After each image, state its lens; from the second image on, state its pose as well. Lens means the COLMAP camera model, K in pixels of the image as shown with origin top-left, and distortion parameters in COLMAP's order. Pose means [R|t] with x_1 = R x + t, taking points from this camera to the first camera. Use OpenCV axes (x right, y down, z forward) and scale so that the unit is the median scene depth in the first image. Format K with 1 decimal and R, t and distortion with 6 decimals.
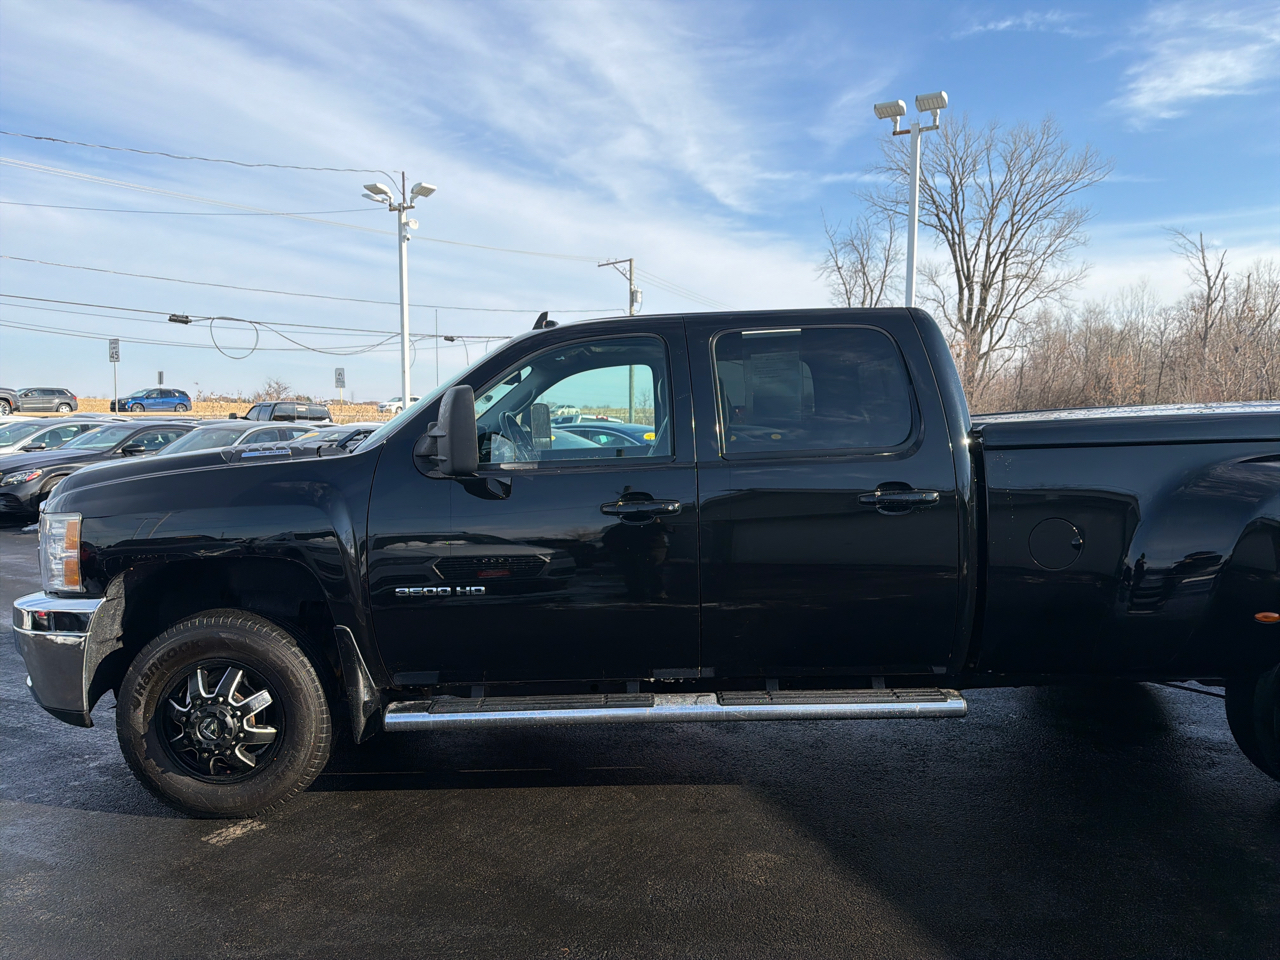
lens RADIAL K [[898.9, 0, 616.1], [0, 898.9, 508.4], [0, 0, 1]] dist [0.045505, -0.076098]
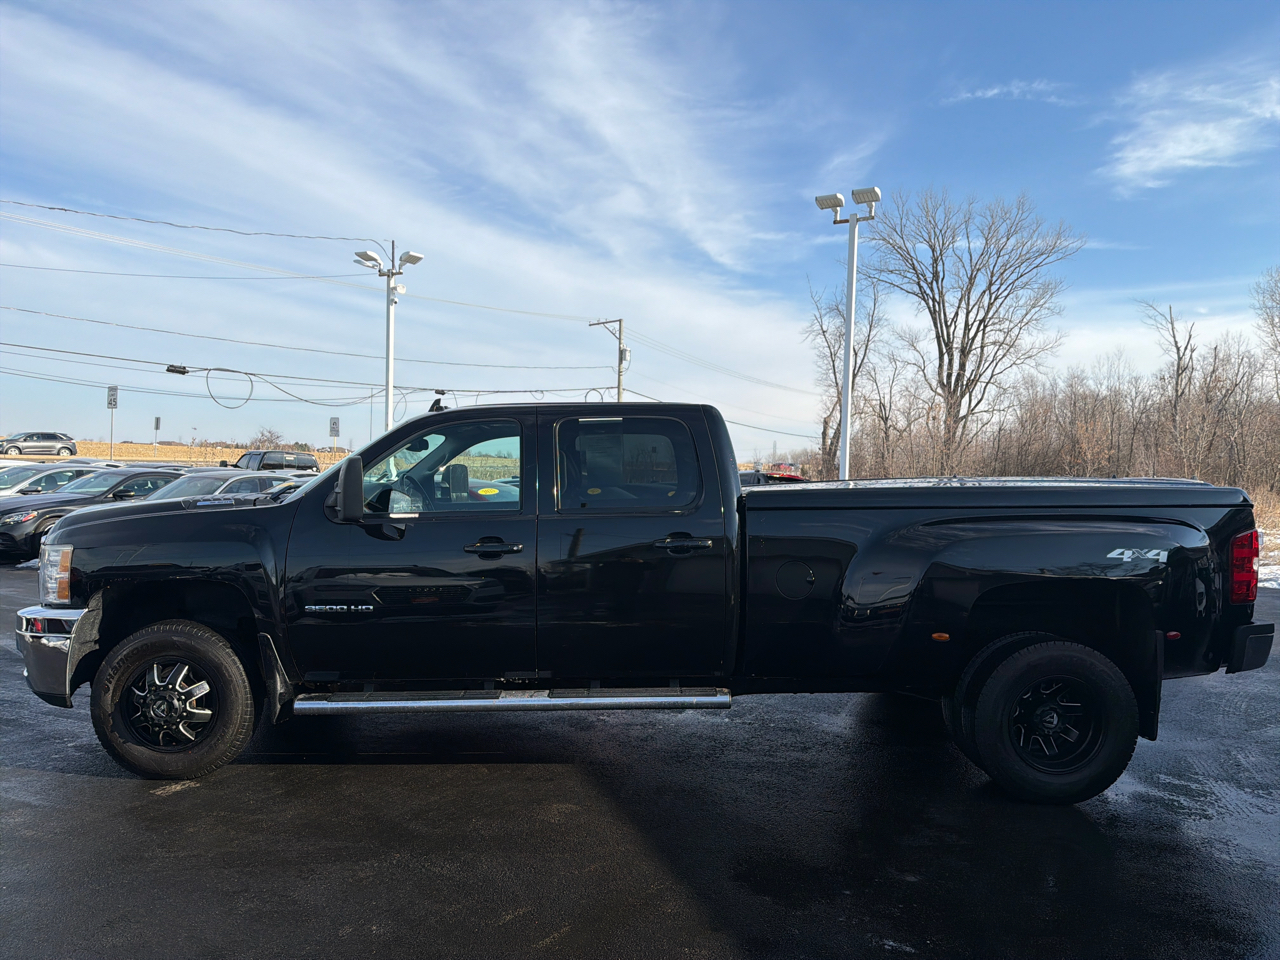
lens RADIAL K [[893.4, 0, 621.4], [0, 893.4, 501.6], [0, 0, 1]] dist [0.048848, -0.079346]
pose [[0.999725, 0.019459, 0.013066, 0.027398], [-0.018555, 0.997642, -0.066073, 0.001984], [-0.014321, 0.065812, 0.997729, -0.046807]]
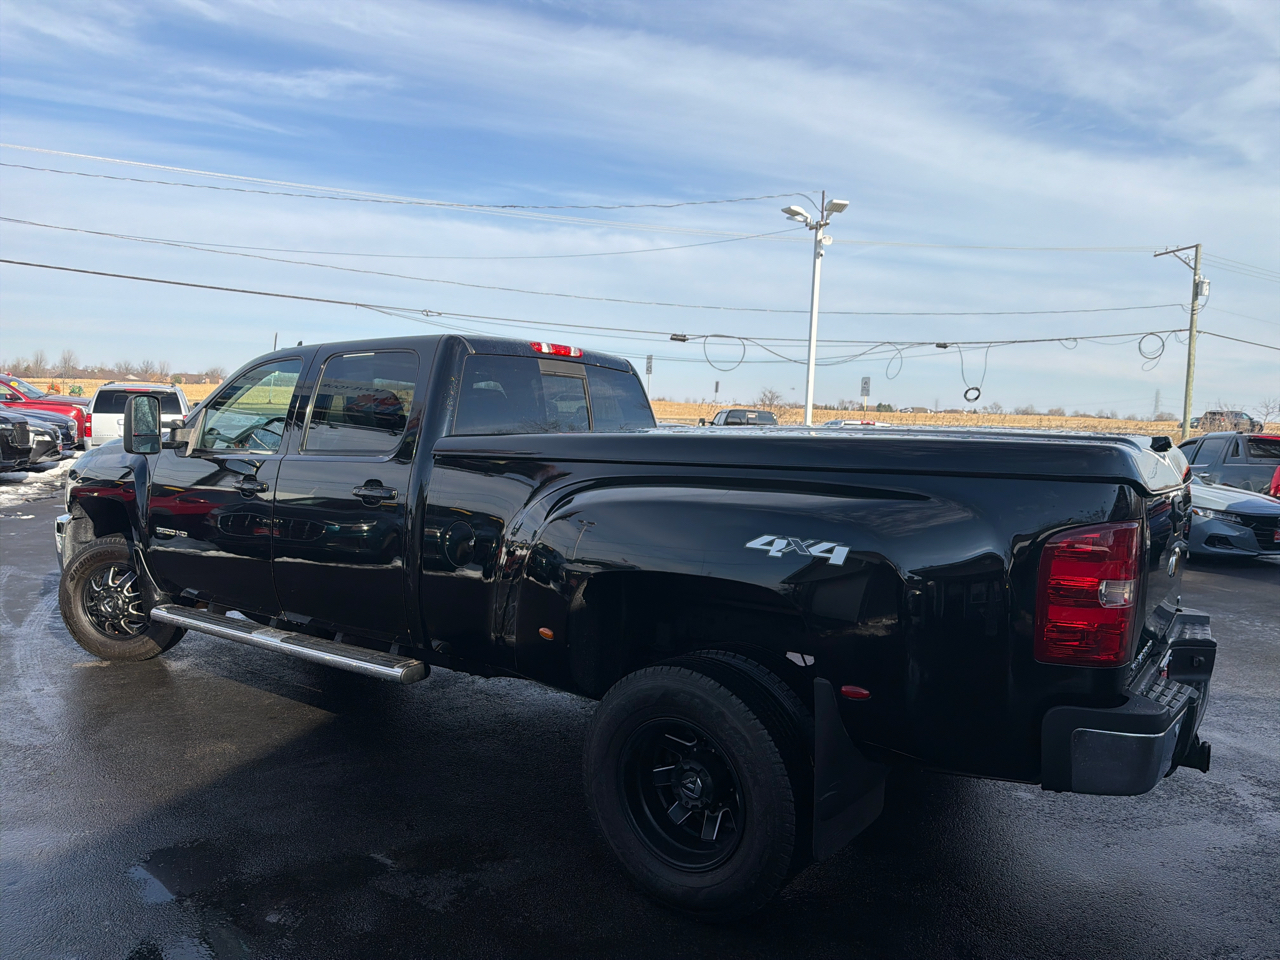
lens RADIAL K [[889.0, 0, 610.6], [0, 889.0, 516.5], [0, 0, 1]] dist [0.044256, -0.045149]
pose [[0.805014, 0.087267, -0.586803, 0.205465], [-0.086375, 0.995823, 0.029600, -0.007989], [0.586934, 0.026857, 0.809189, 0.032124]]
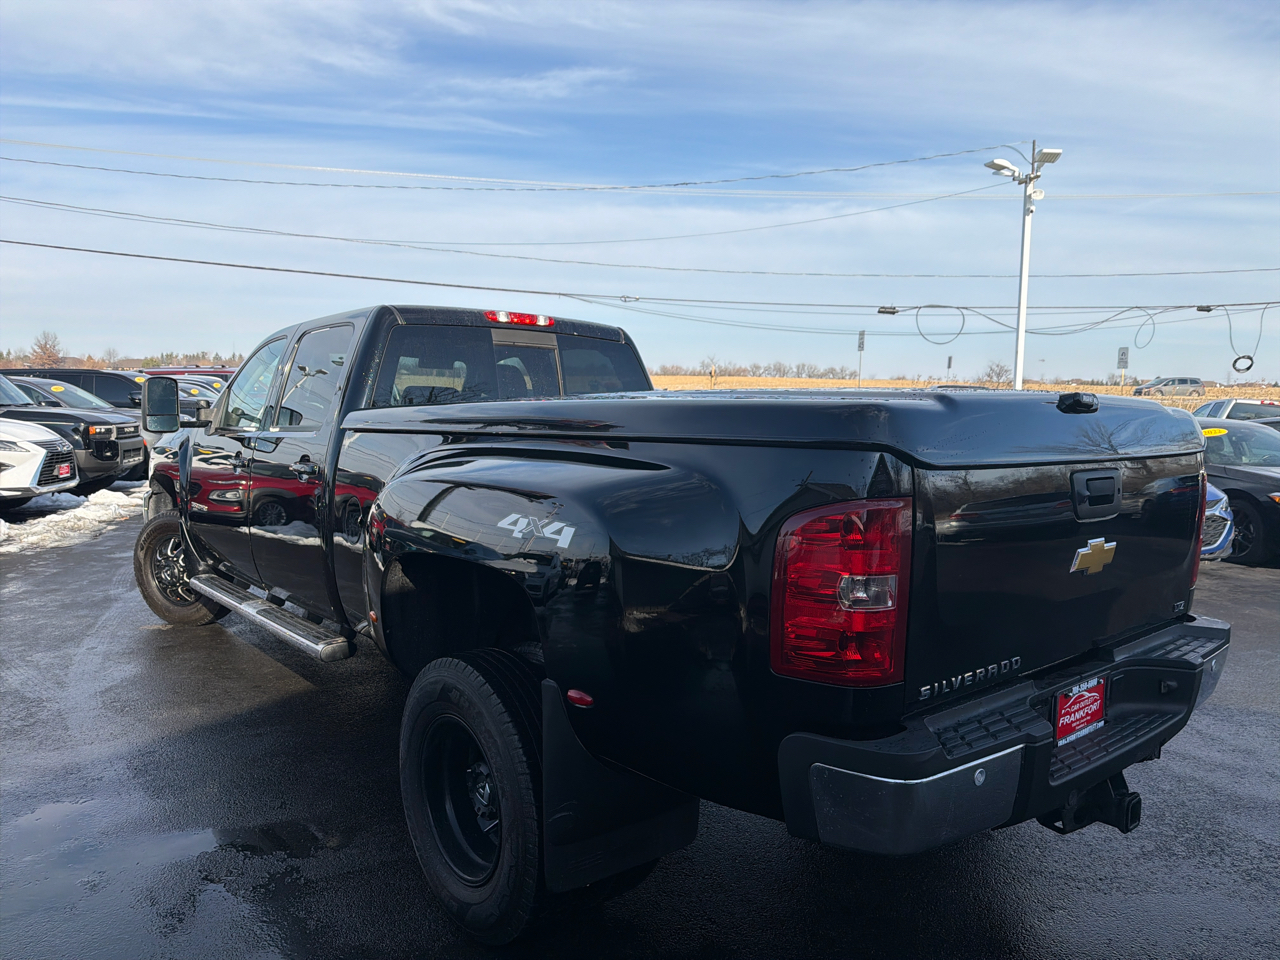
lens RADIAL K [[893.4, 0, 621.4], [0, 893.4, 501.6], [0, 0, 1]] dist [0.048848, -0.079346]
pose [[0.636528, 0.096930, -0.765138, 0.242618], [-0.087562, 0.994739, 0.053172, -0.011973], [0.766267, 0.033152, 0.641667, 0.086778]]
